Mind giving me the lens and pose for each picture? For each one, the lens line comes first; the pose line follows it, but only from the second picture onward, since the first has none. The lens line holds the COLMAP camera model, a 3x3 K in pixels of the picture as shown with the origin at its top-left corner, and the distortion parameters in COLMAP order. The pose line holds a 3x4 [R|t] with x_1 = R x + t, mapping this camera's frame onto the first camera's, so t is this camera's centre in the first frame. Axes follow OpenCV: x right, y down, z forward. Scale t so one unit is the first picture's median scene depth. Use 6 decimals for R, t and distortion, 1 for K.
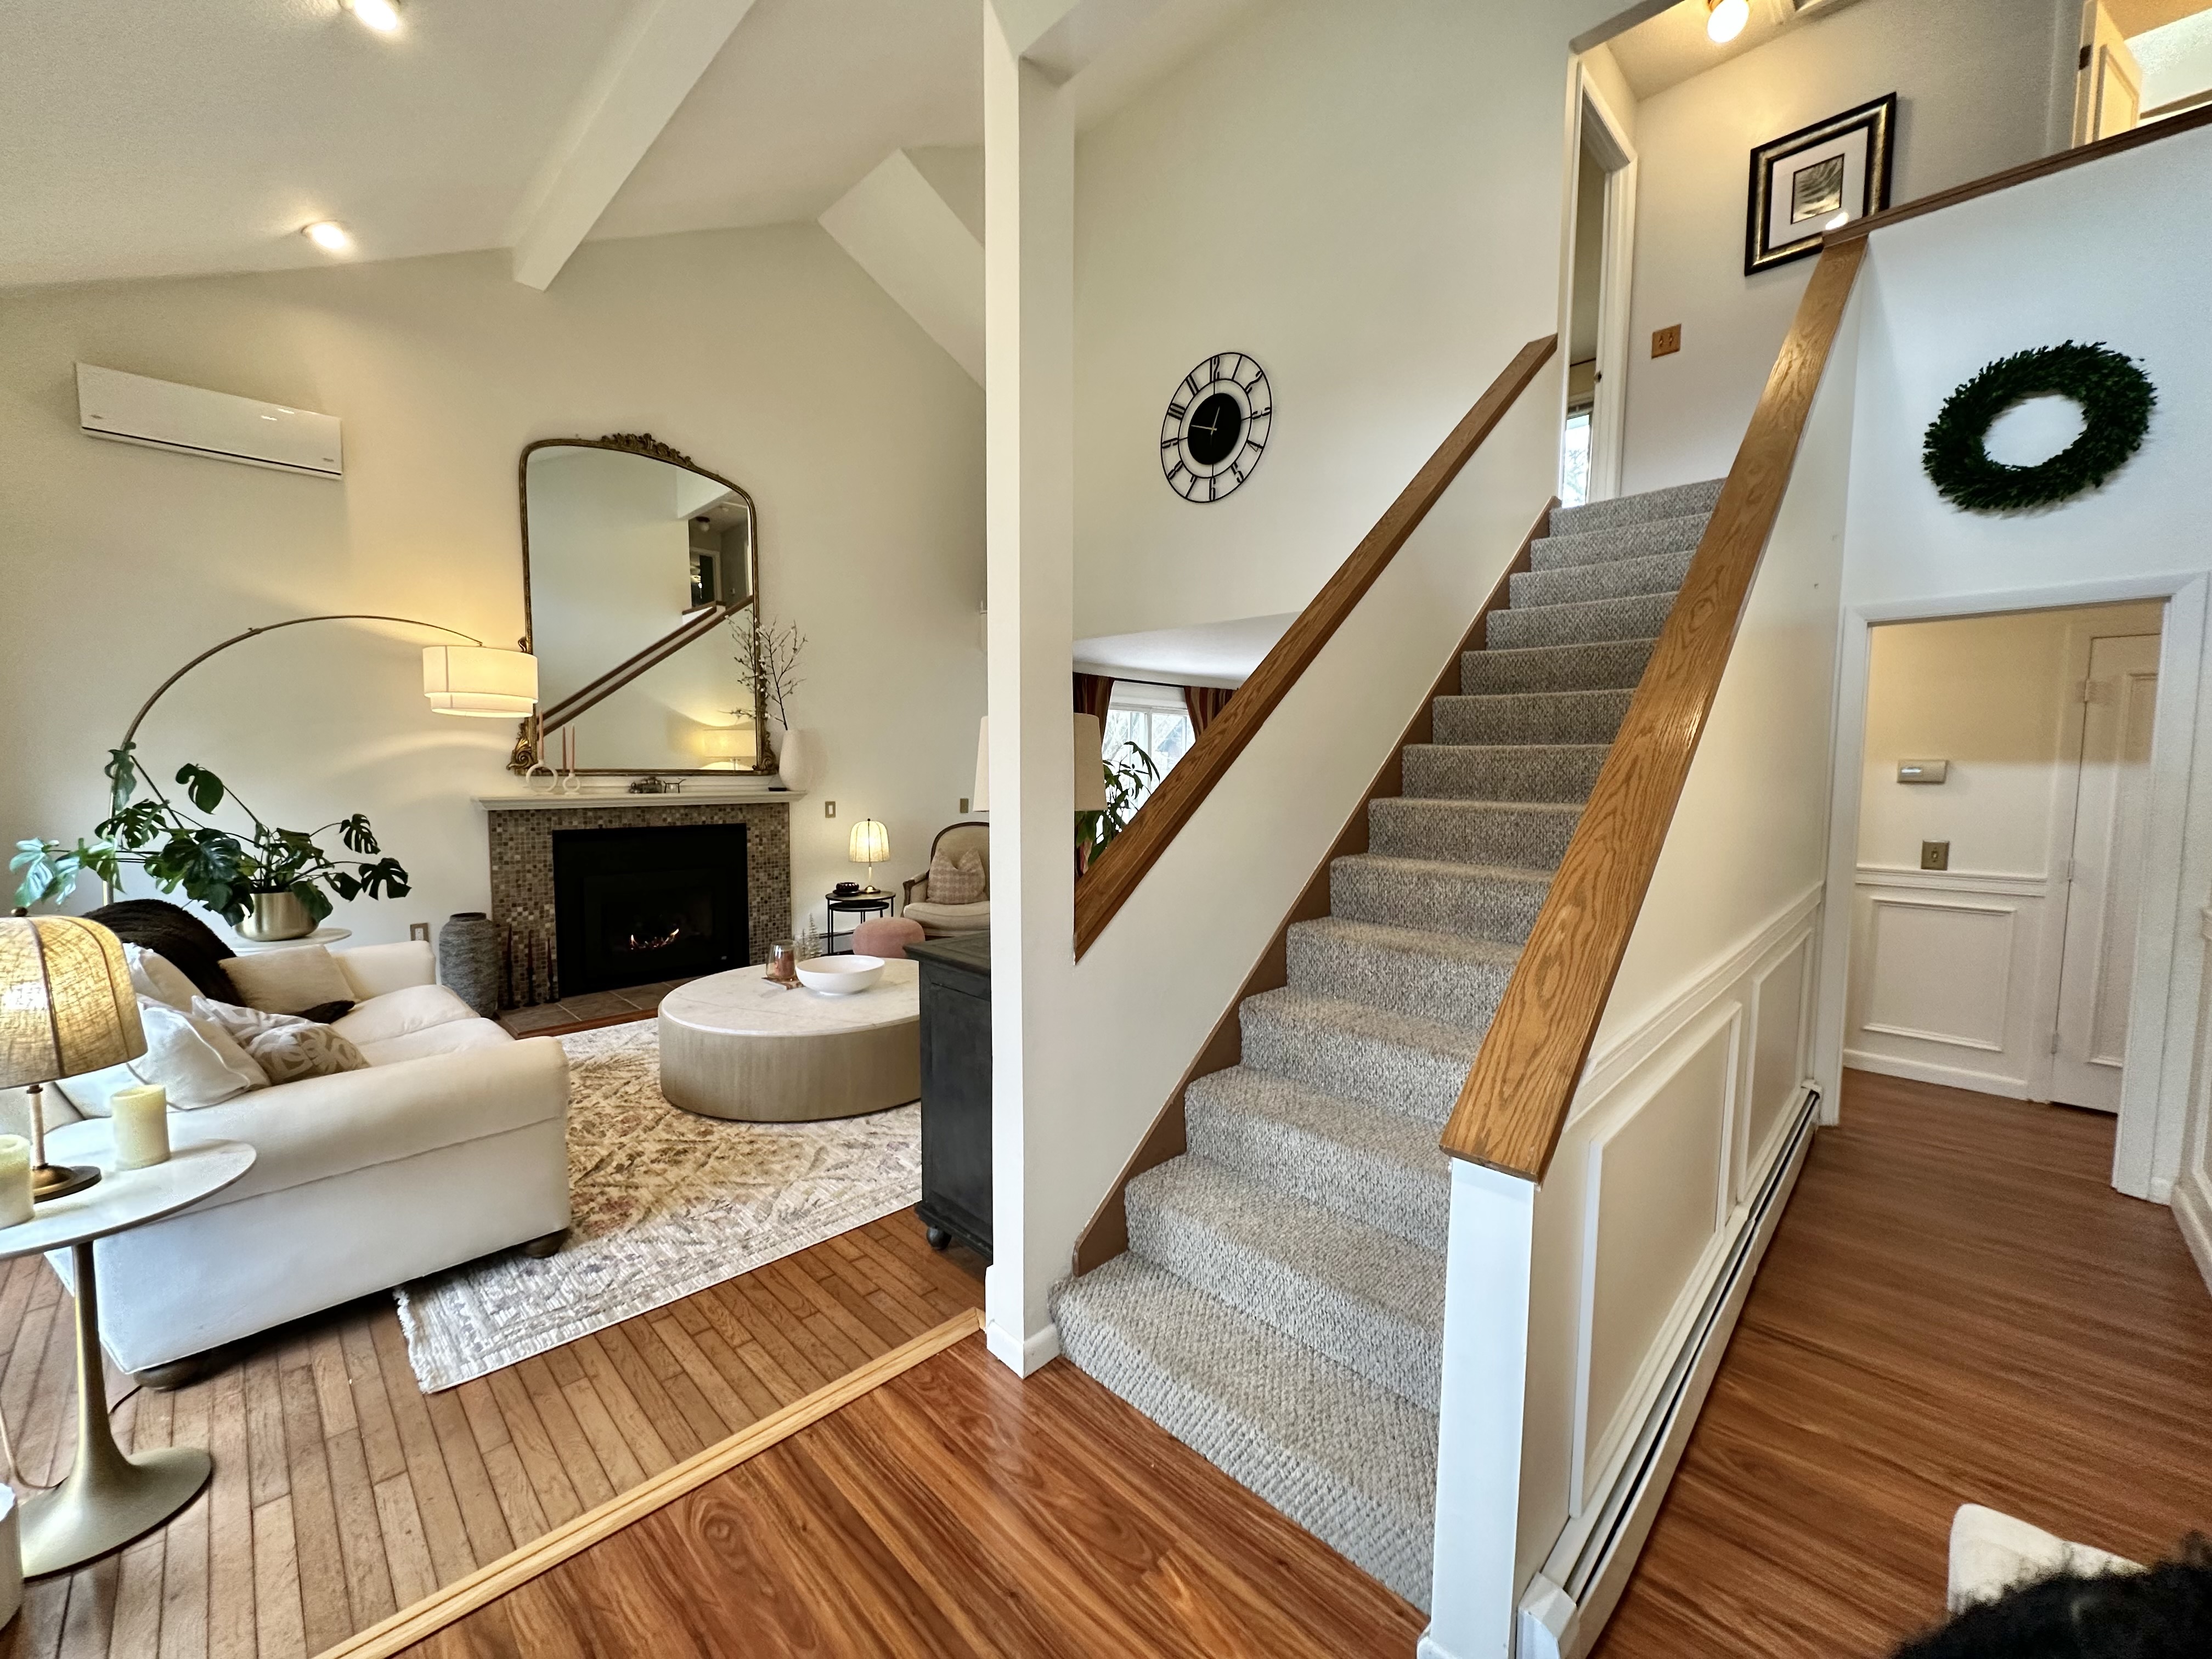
lens RADIAL K [[879.2, 0, 1106.0], [0, 879.2, 829.5], [0, 0, 1]] dist [0.000536, -0.000254]
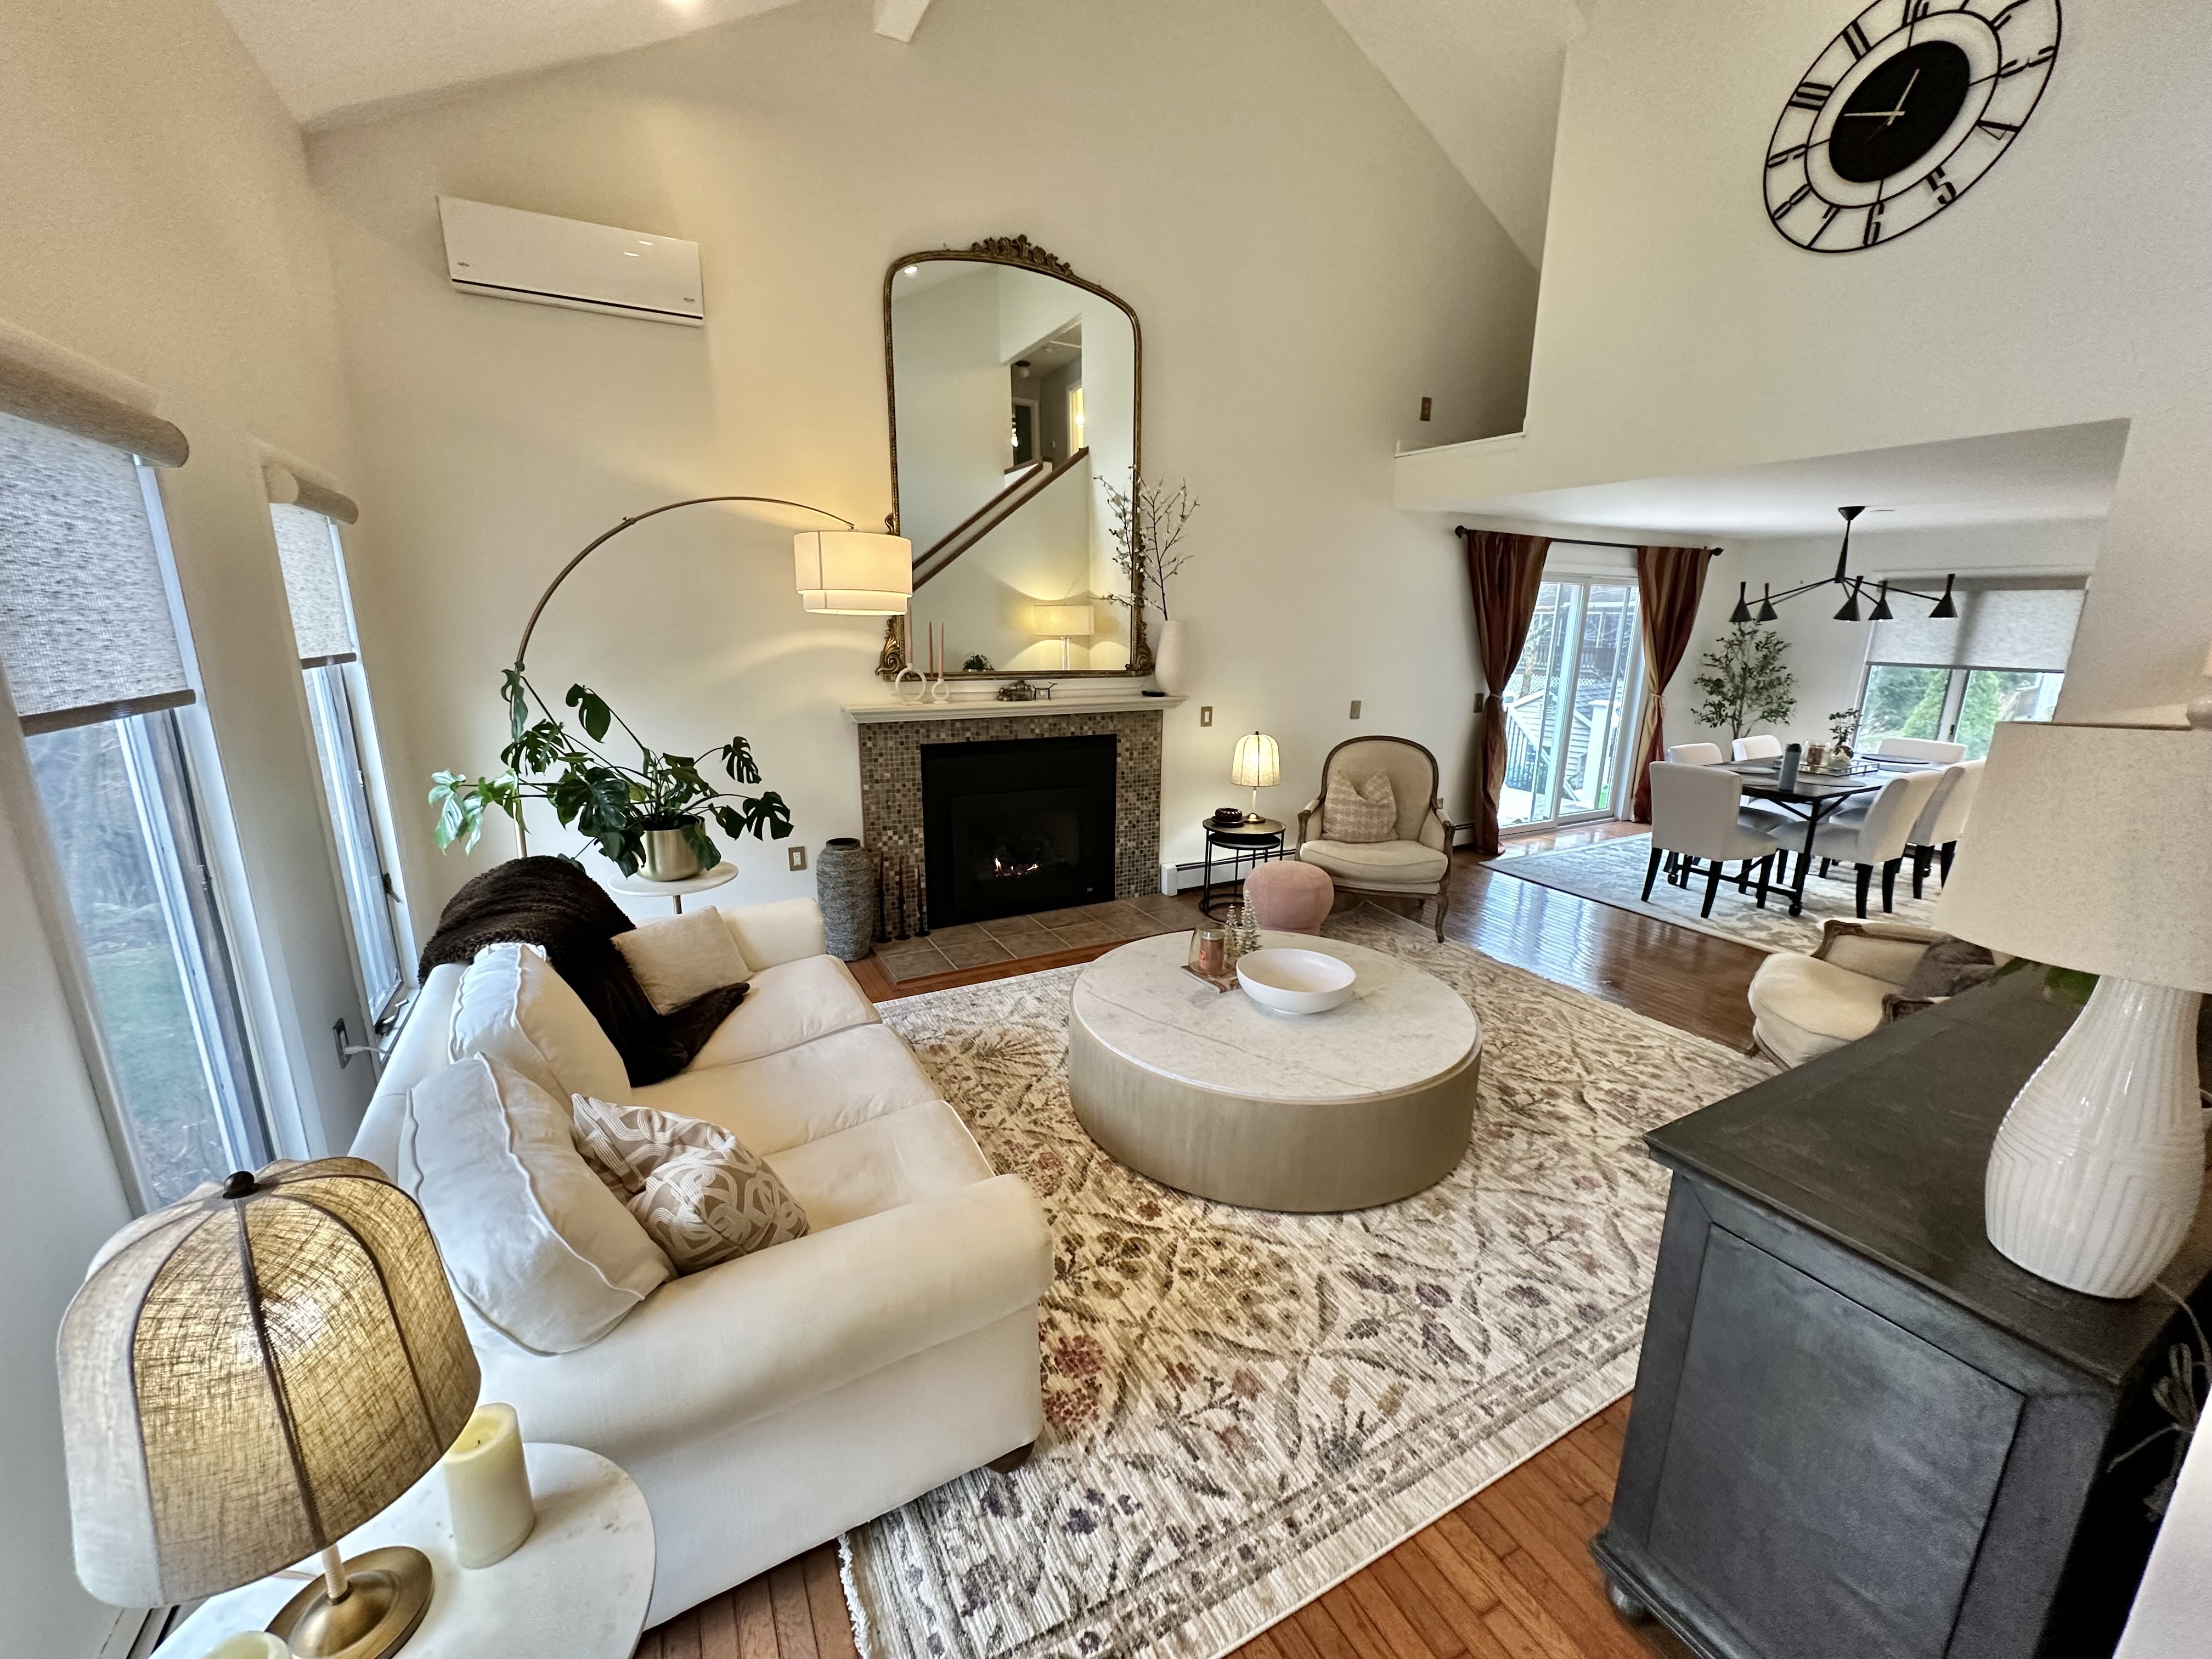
lens RADIAL K [[879.2, 0, 1106.0], [0, 879.2, 829.5], [0, 0, 1]] dist [0.000536, -0.000254]
pose [[0.955299, 0.071891, -0.286769, -0.205734], [-0.025697, 0.986504, 0.161706, -0.063705], [0.294524, -0.147108, 0.944254, 0.227011]]
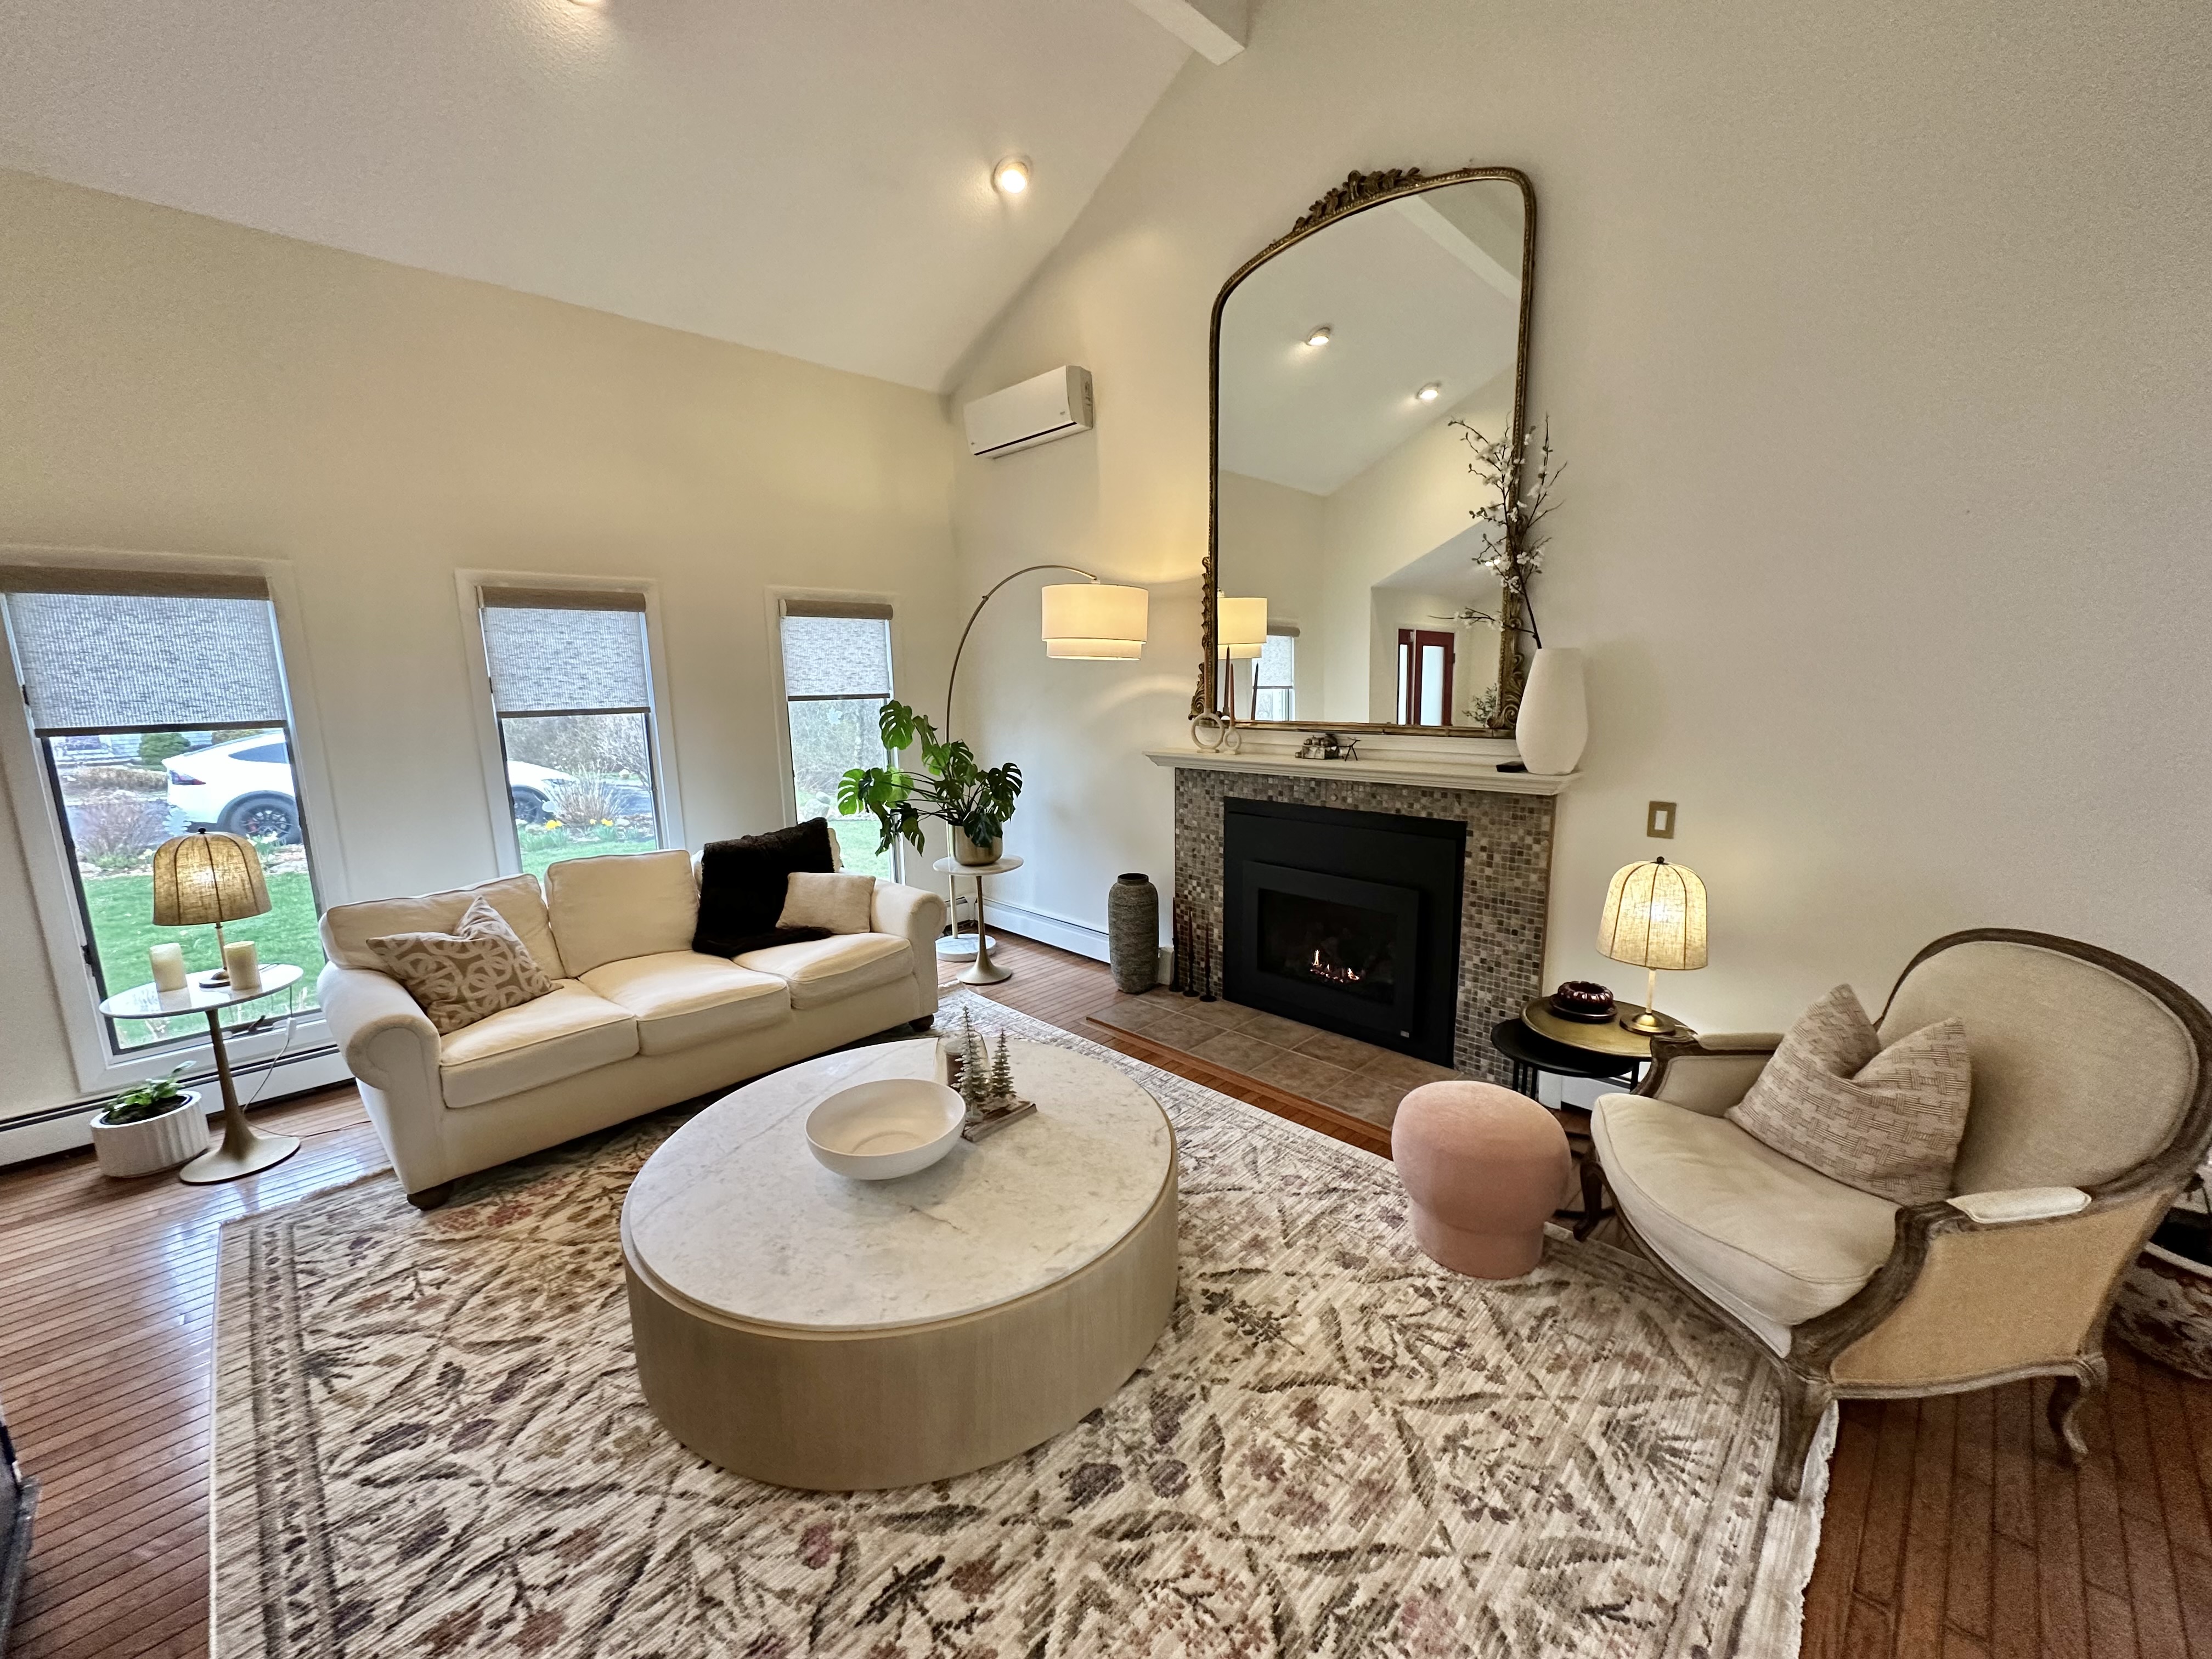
lens RADIAL K [[879.2, 0, 1106.0], [0, 879.2, 829.5], [0, 0, 1]] dist [0.000536, -0.000254]
pose [[-0.012270, 0.165401, -0.986150, 0.174698], [-0.053551, 0.984700, 0.165824, -0.100129], [0.998490, 0.054844, -0.003225, 0.930015]]
